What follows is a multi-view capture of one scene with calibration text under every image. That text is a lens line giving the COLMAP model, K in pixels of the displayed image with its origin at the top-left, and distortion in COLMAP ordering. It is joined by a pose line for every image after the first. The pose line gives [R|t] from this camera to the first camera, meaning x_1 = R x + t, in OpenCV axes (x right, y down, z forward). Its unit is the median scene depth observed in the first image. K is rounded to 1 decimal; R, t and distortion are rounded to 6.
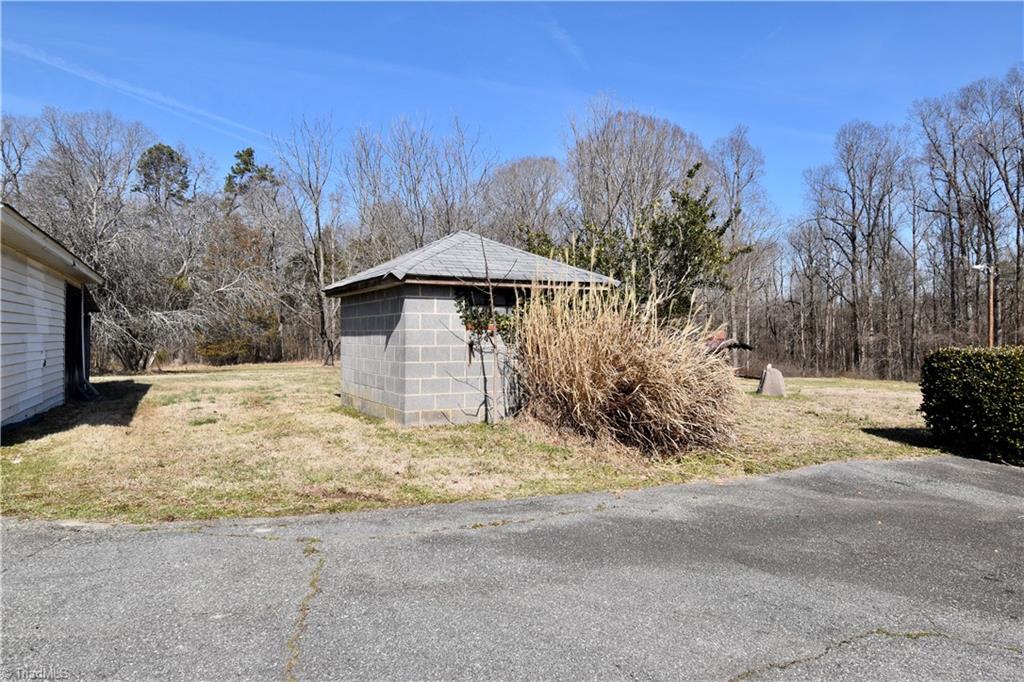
lens RADIAL K [[664.2, 0, 512.0], [0, 664.2, 341.0], [0, 0, 1]] dist [0.001451, -0.025703]
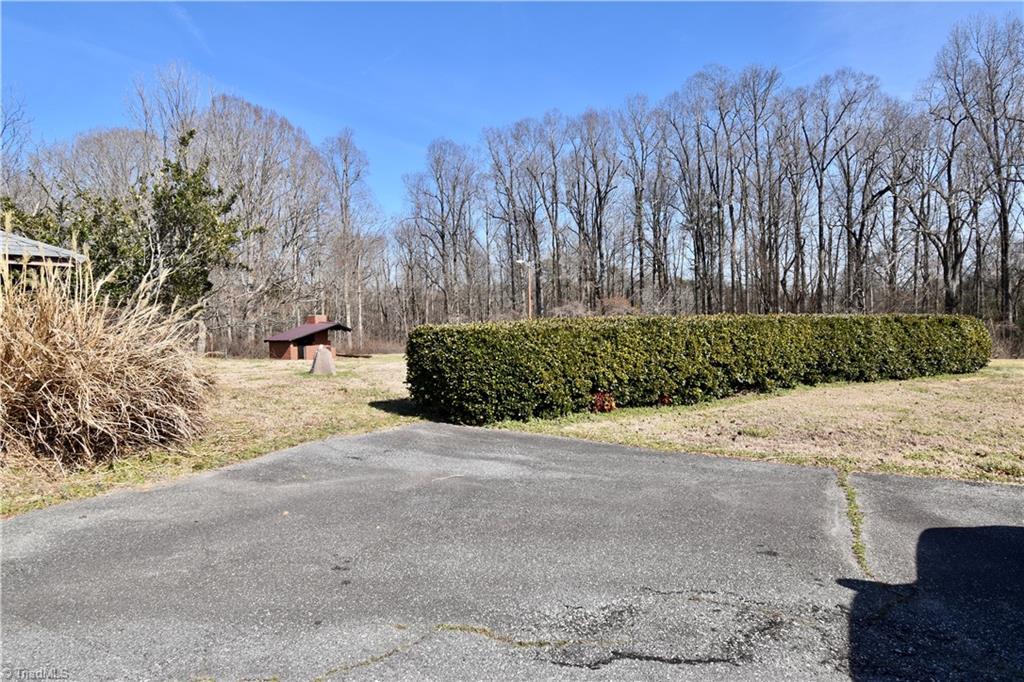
lens RADIAL K [[606.5, 0, 512.0], [0, 606.5, 341.0], [0, 0, 1]] dist [-0.002059, -0.000838]
pose [[0.836389, -0.040585, 0.546632, 0.114660], [0.025254, 0.999049, 0.035534, 0.002538], [-0.547554, -0.015916, 0.836619, 0.034034]]
